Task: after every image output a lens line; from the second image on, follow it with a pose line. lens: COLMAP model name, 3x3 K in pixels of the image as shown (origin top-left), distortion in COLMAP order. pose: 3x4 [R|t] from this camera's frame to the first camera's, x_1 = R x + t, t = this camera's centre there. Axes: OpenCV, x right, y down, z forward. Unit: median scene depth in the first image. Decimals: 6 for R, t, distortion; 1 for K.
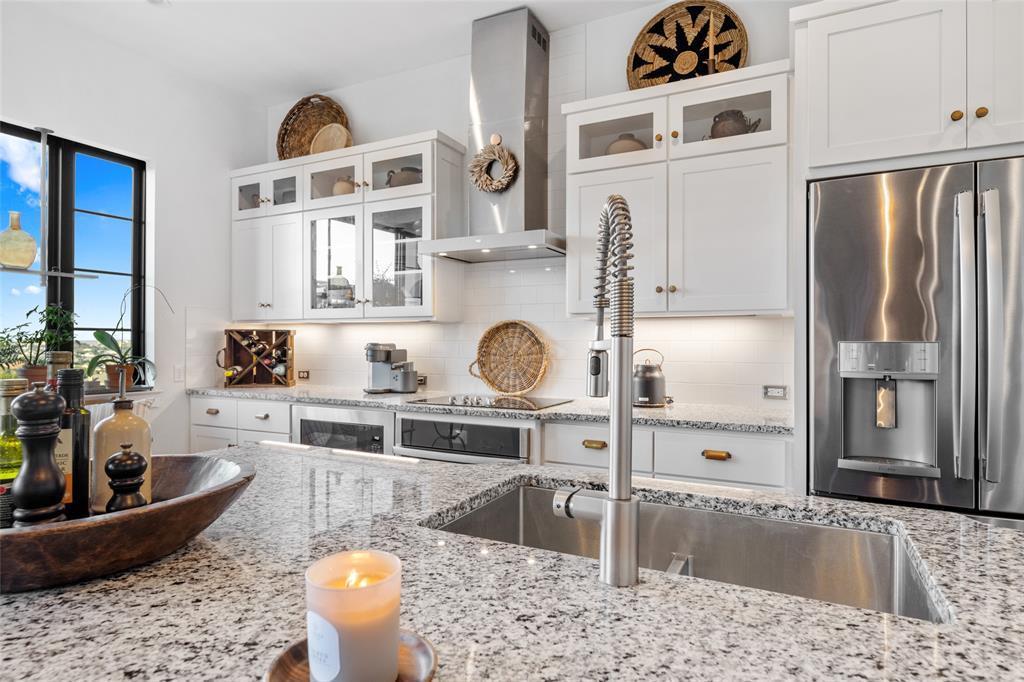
lens RADIAL K [[565.9, 0, 512.0], [0, 565.9, 341.0], [0, 0, 1]] dist [-0.000168, -0.000190]
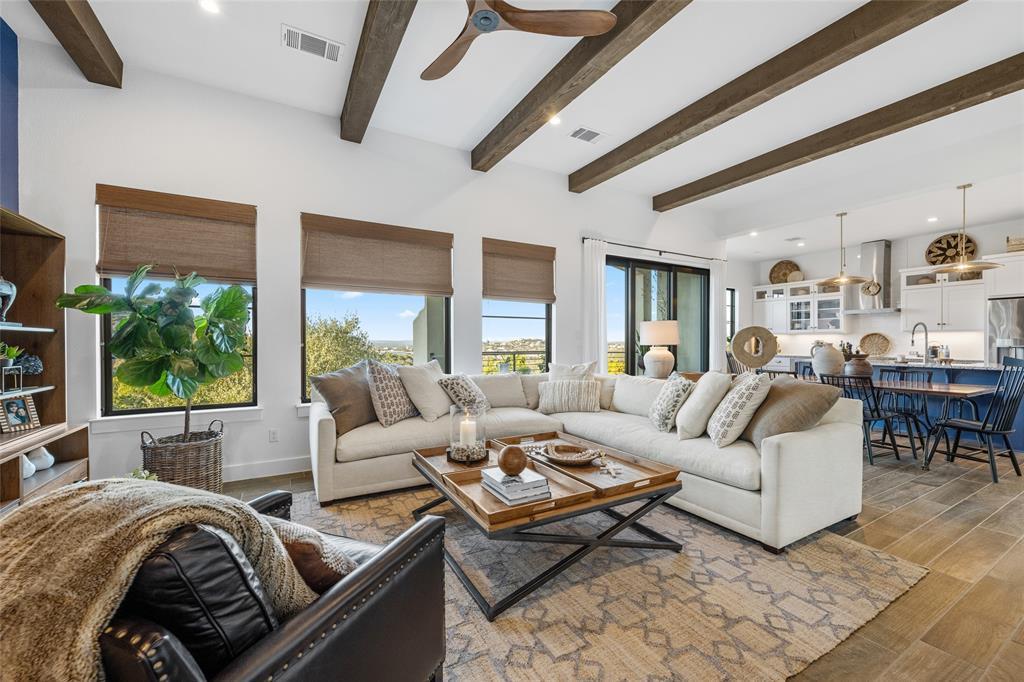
lens RADIAL K [[407.5, 0, 515.2], [0, 407.5, 342.7], [0, 0, 1]] dist [-0.000182, -0.000063]
pose [[0.834183, -0.001945, -0.551484, -0.417370], [0.004153, 0.999988, 0.002756, 0.004252], [0.551471, -0.004590, 0.834181, -1.987462]]
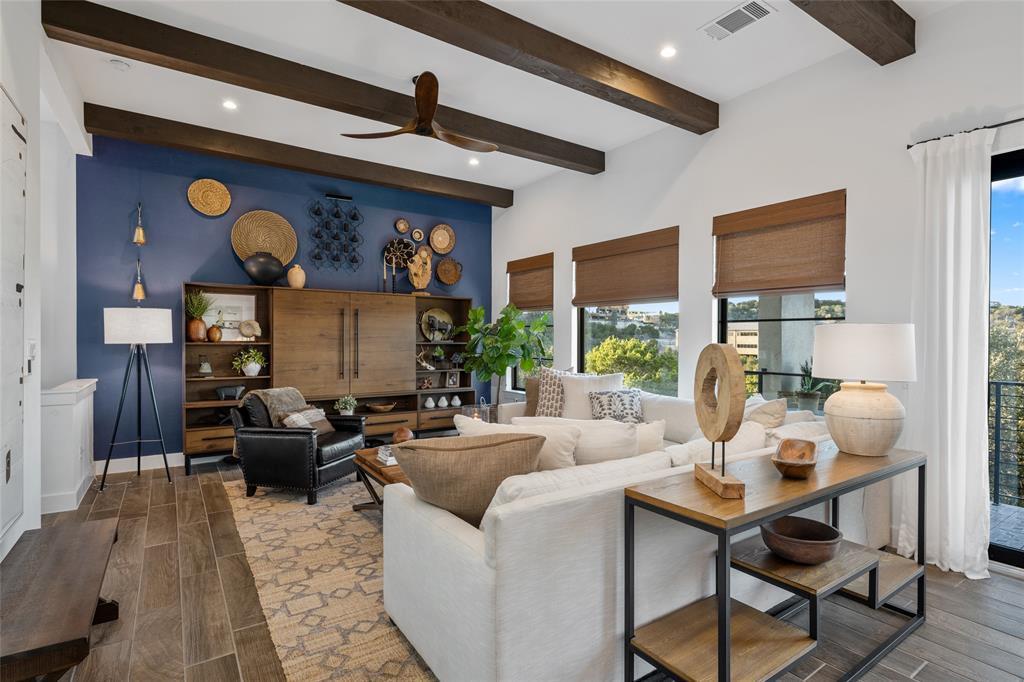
lens RADIAL K [[502.9, 0, 515.9], [0, 502.9, 343.3], [0, 0, 1]] dist [-0.001176, -0.000378]
pose [[-0.480632, 0.003471, -0.876915, 0.086125], [-0.004745, 0.999967, 0.006559, -0.033153], [0.876909, 0.007313, -0.480600, -0.740492]]
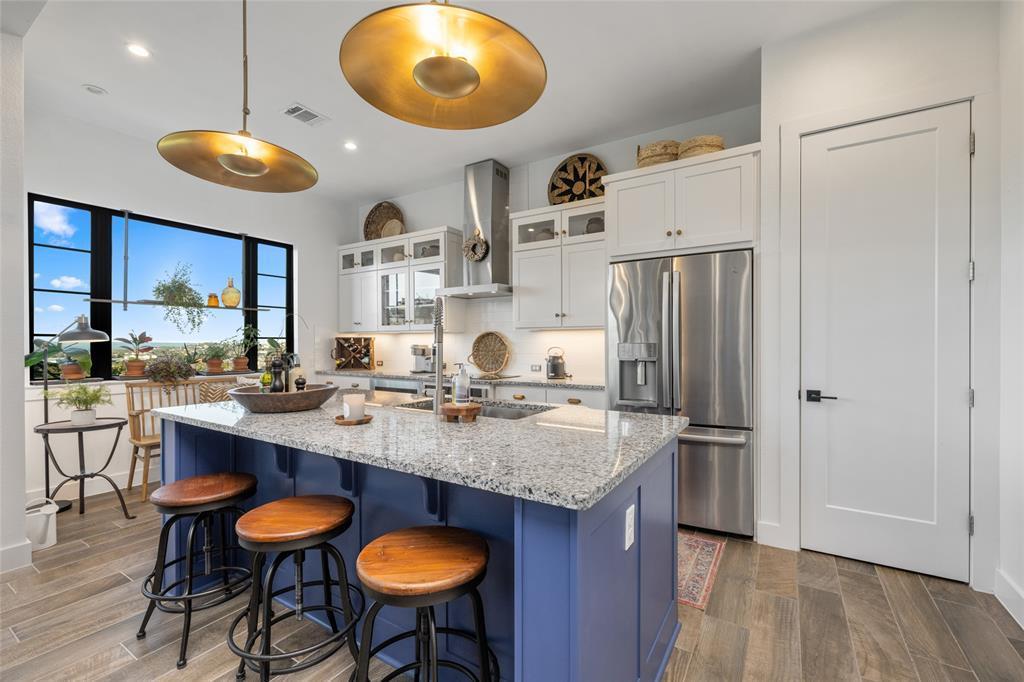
lens RADIAL K [[435.8, 0, 511.7], [0, 435.8, 345.0], [0, 0, 1]] dist [0.001175, 0.000384]
pose [[0.995506, -0.004842, -0.094571, 0.193673], [0.005342, 0.999973, 0.005033, -0.000491], [0.094544, -0.005516, 0.995505, -0.347908]]
